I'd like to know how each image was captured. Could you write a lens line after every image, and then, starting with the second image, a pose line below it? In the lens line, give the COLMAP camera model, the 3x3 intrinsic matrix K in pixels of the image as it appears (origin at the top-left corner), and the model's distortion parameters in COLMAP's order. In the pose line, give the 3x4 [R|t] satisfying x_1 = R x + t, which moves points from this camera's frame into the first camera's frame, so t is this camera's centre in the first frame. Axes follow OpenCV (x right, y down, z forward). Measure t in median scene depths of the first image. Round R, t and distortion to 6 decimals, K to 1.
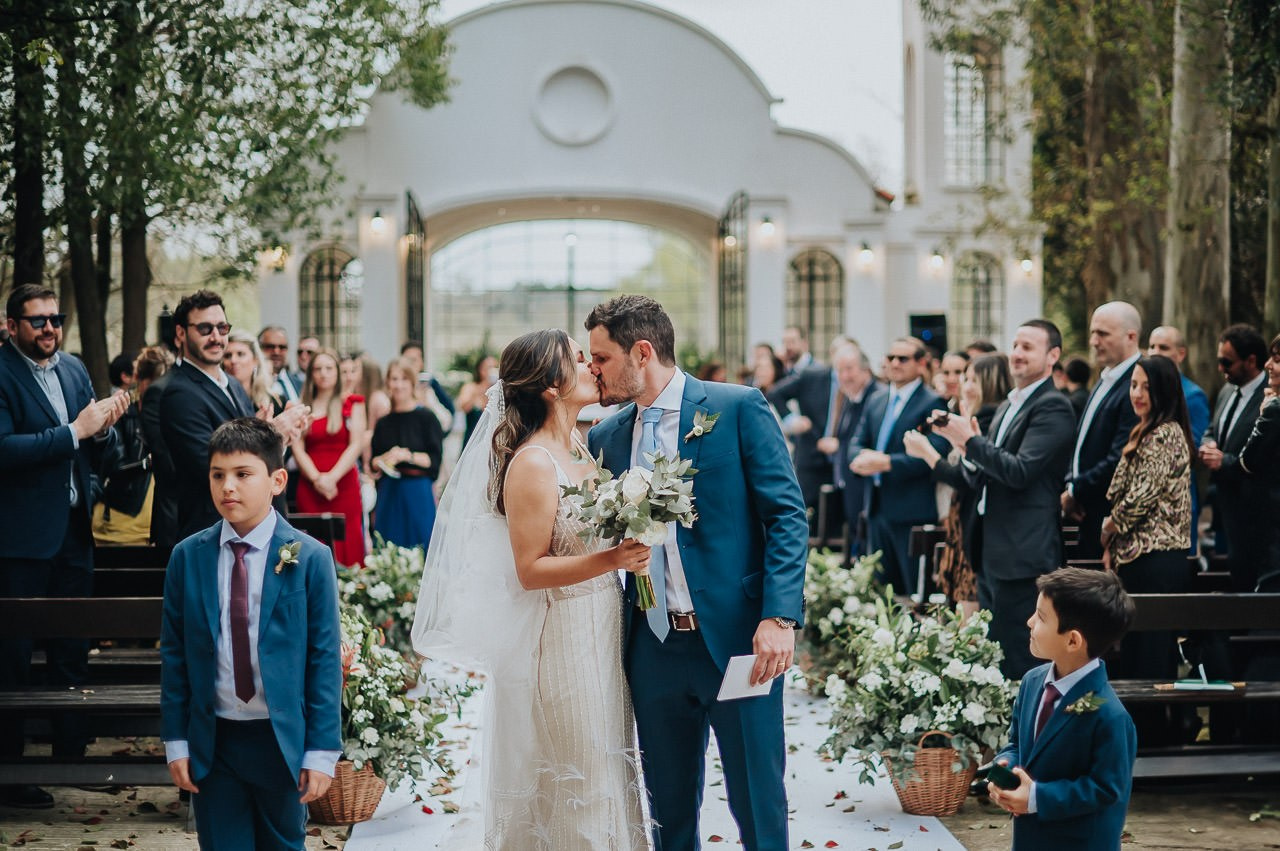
lens RADIAL K [[2238.9, 0, 604.1], [0, 2238.9, 425.7], [0, 0, 1]] dist [-0.040309, 0.036599]
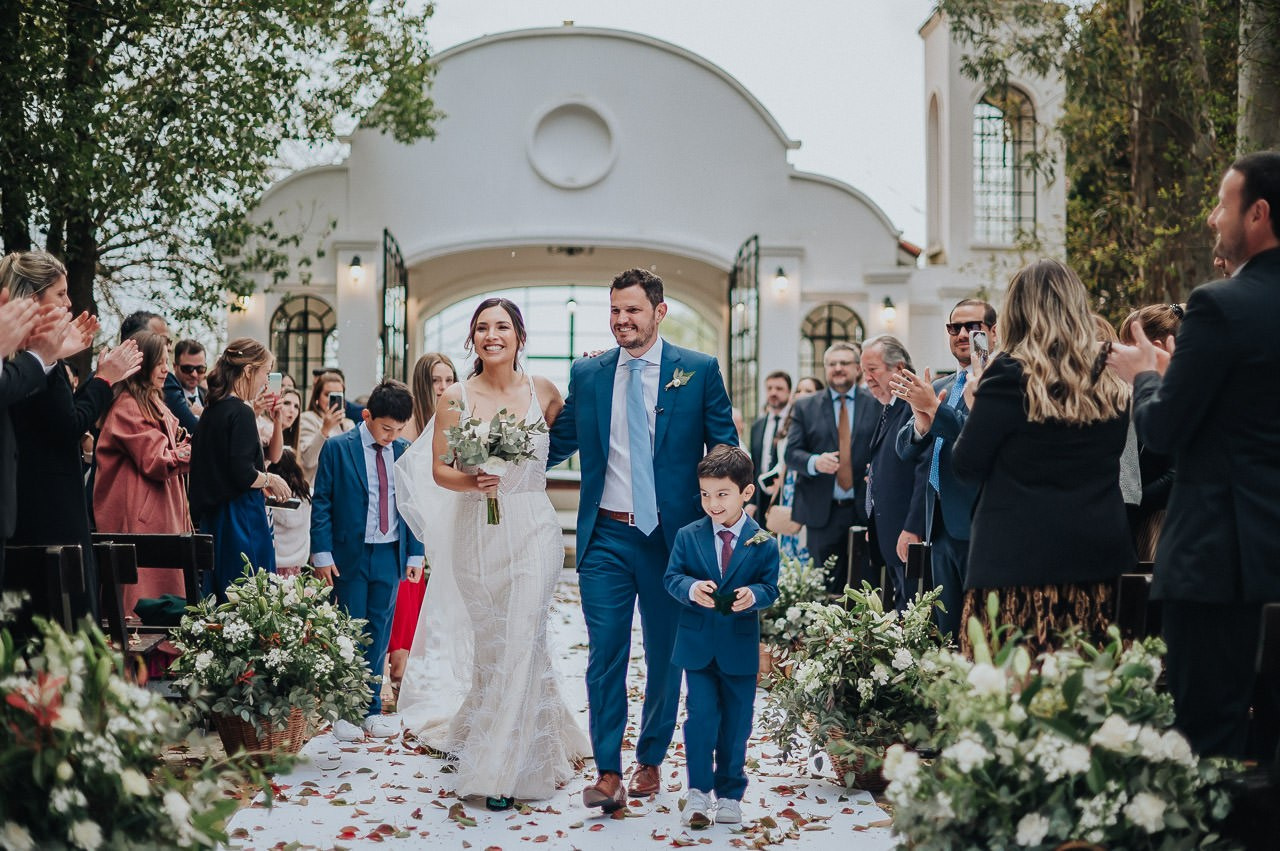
lens RADIAL K [[1871.3, 0, 640.1], [0, 1871.3, 469.2], [0, 0, 1]] dist [-0.113823, 0.042821]
pose [[0.999896, 0.014424, 0.000211, 0.034372], [-0.014389, 0.998274, -0.056931, 0.068893], [-0.001032, 0.056922, 0.998378, 0.515195]]
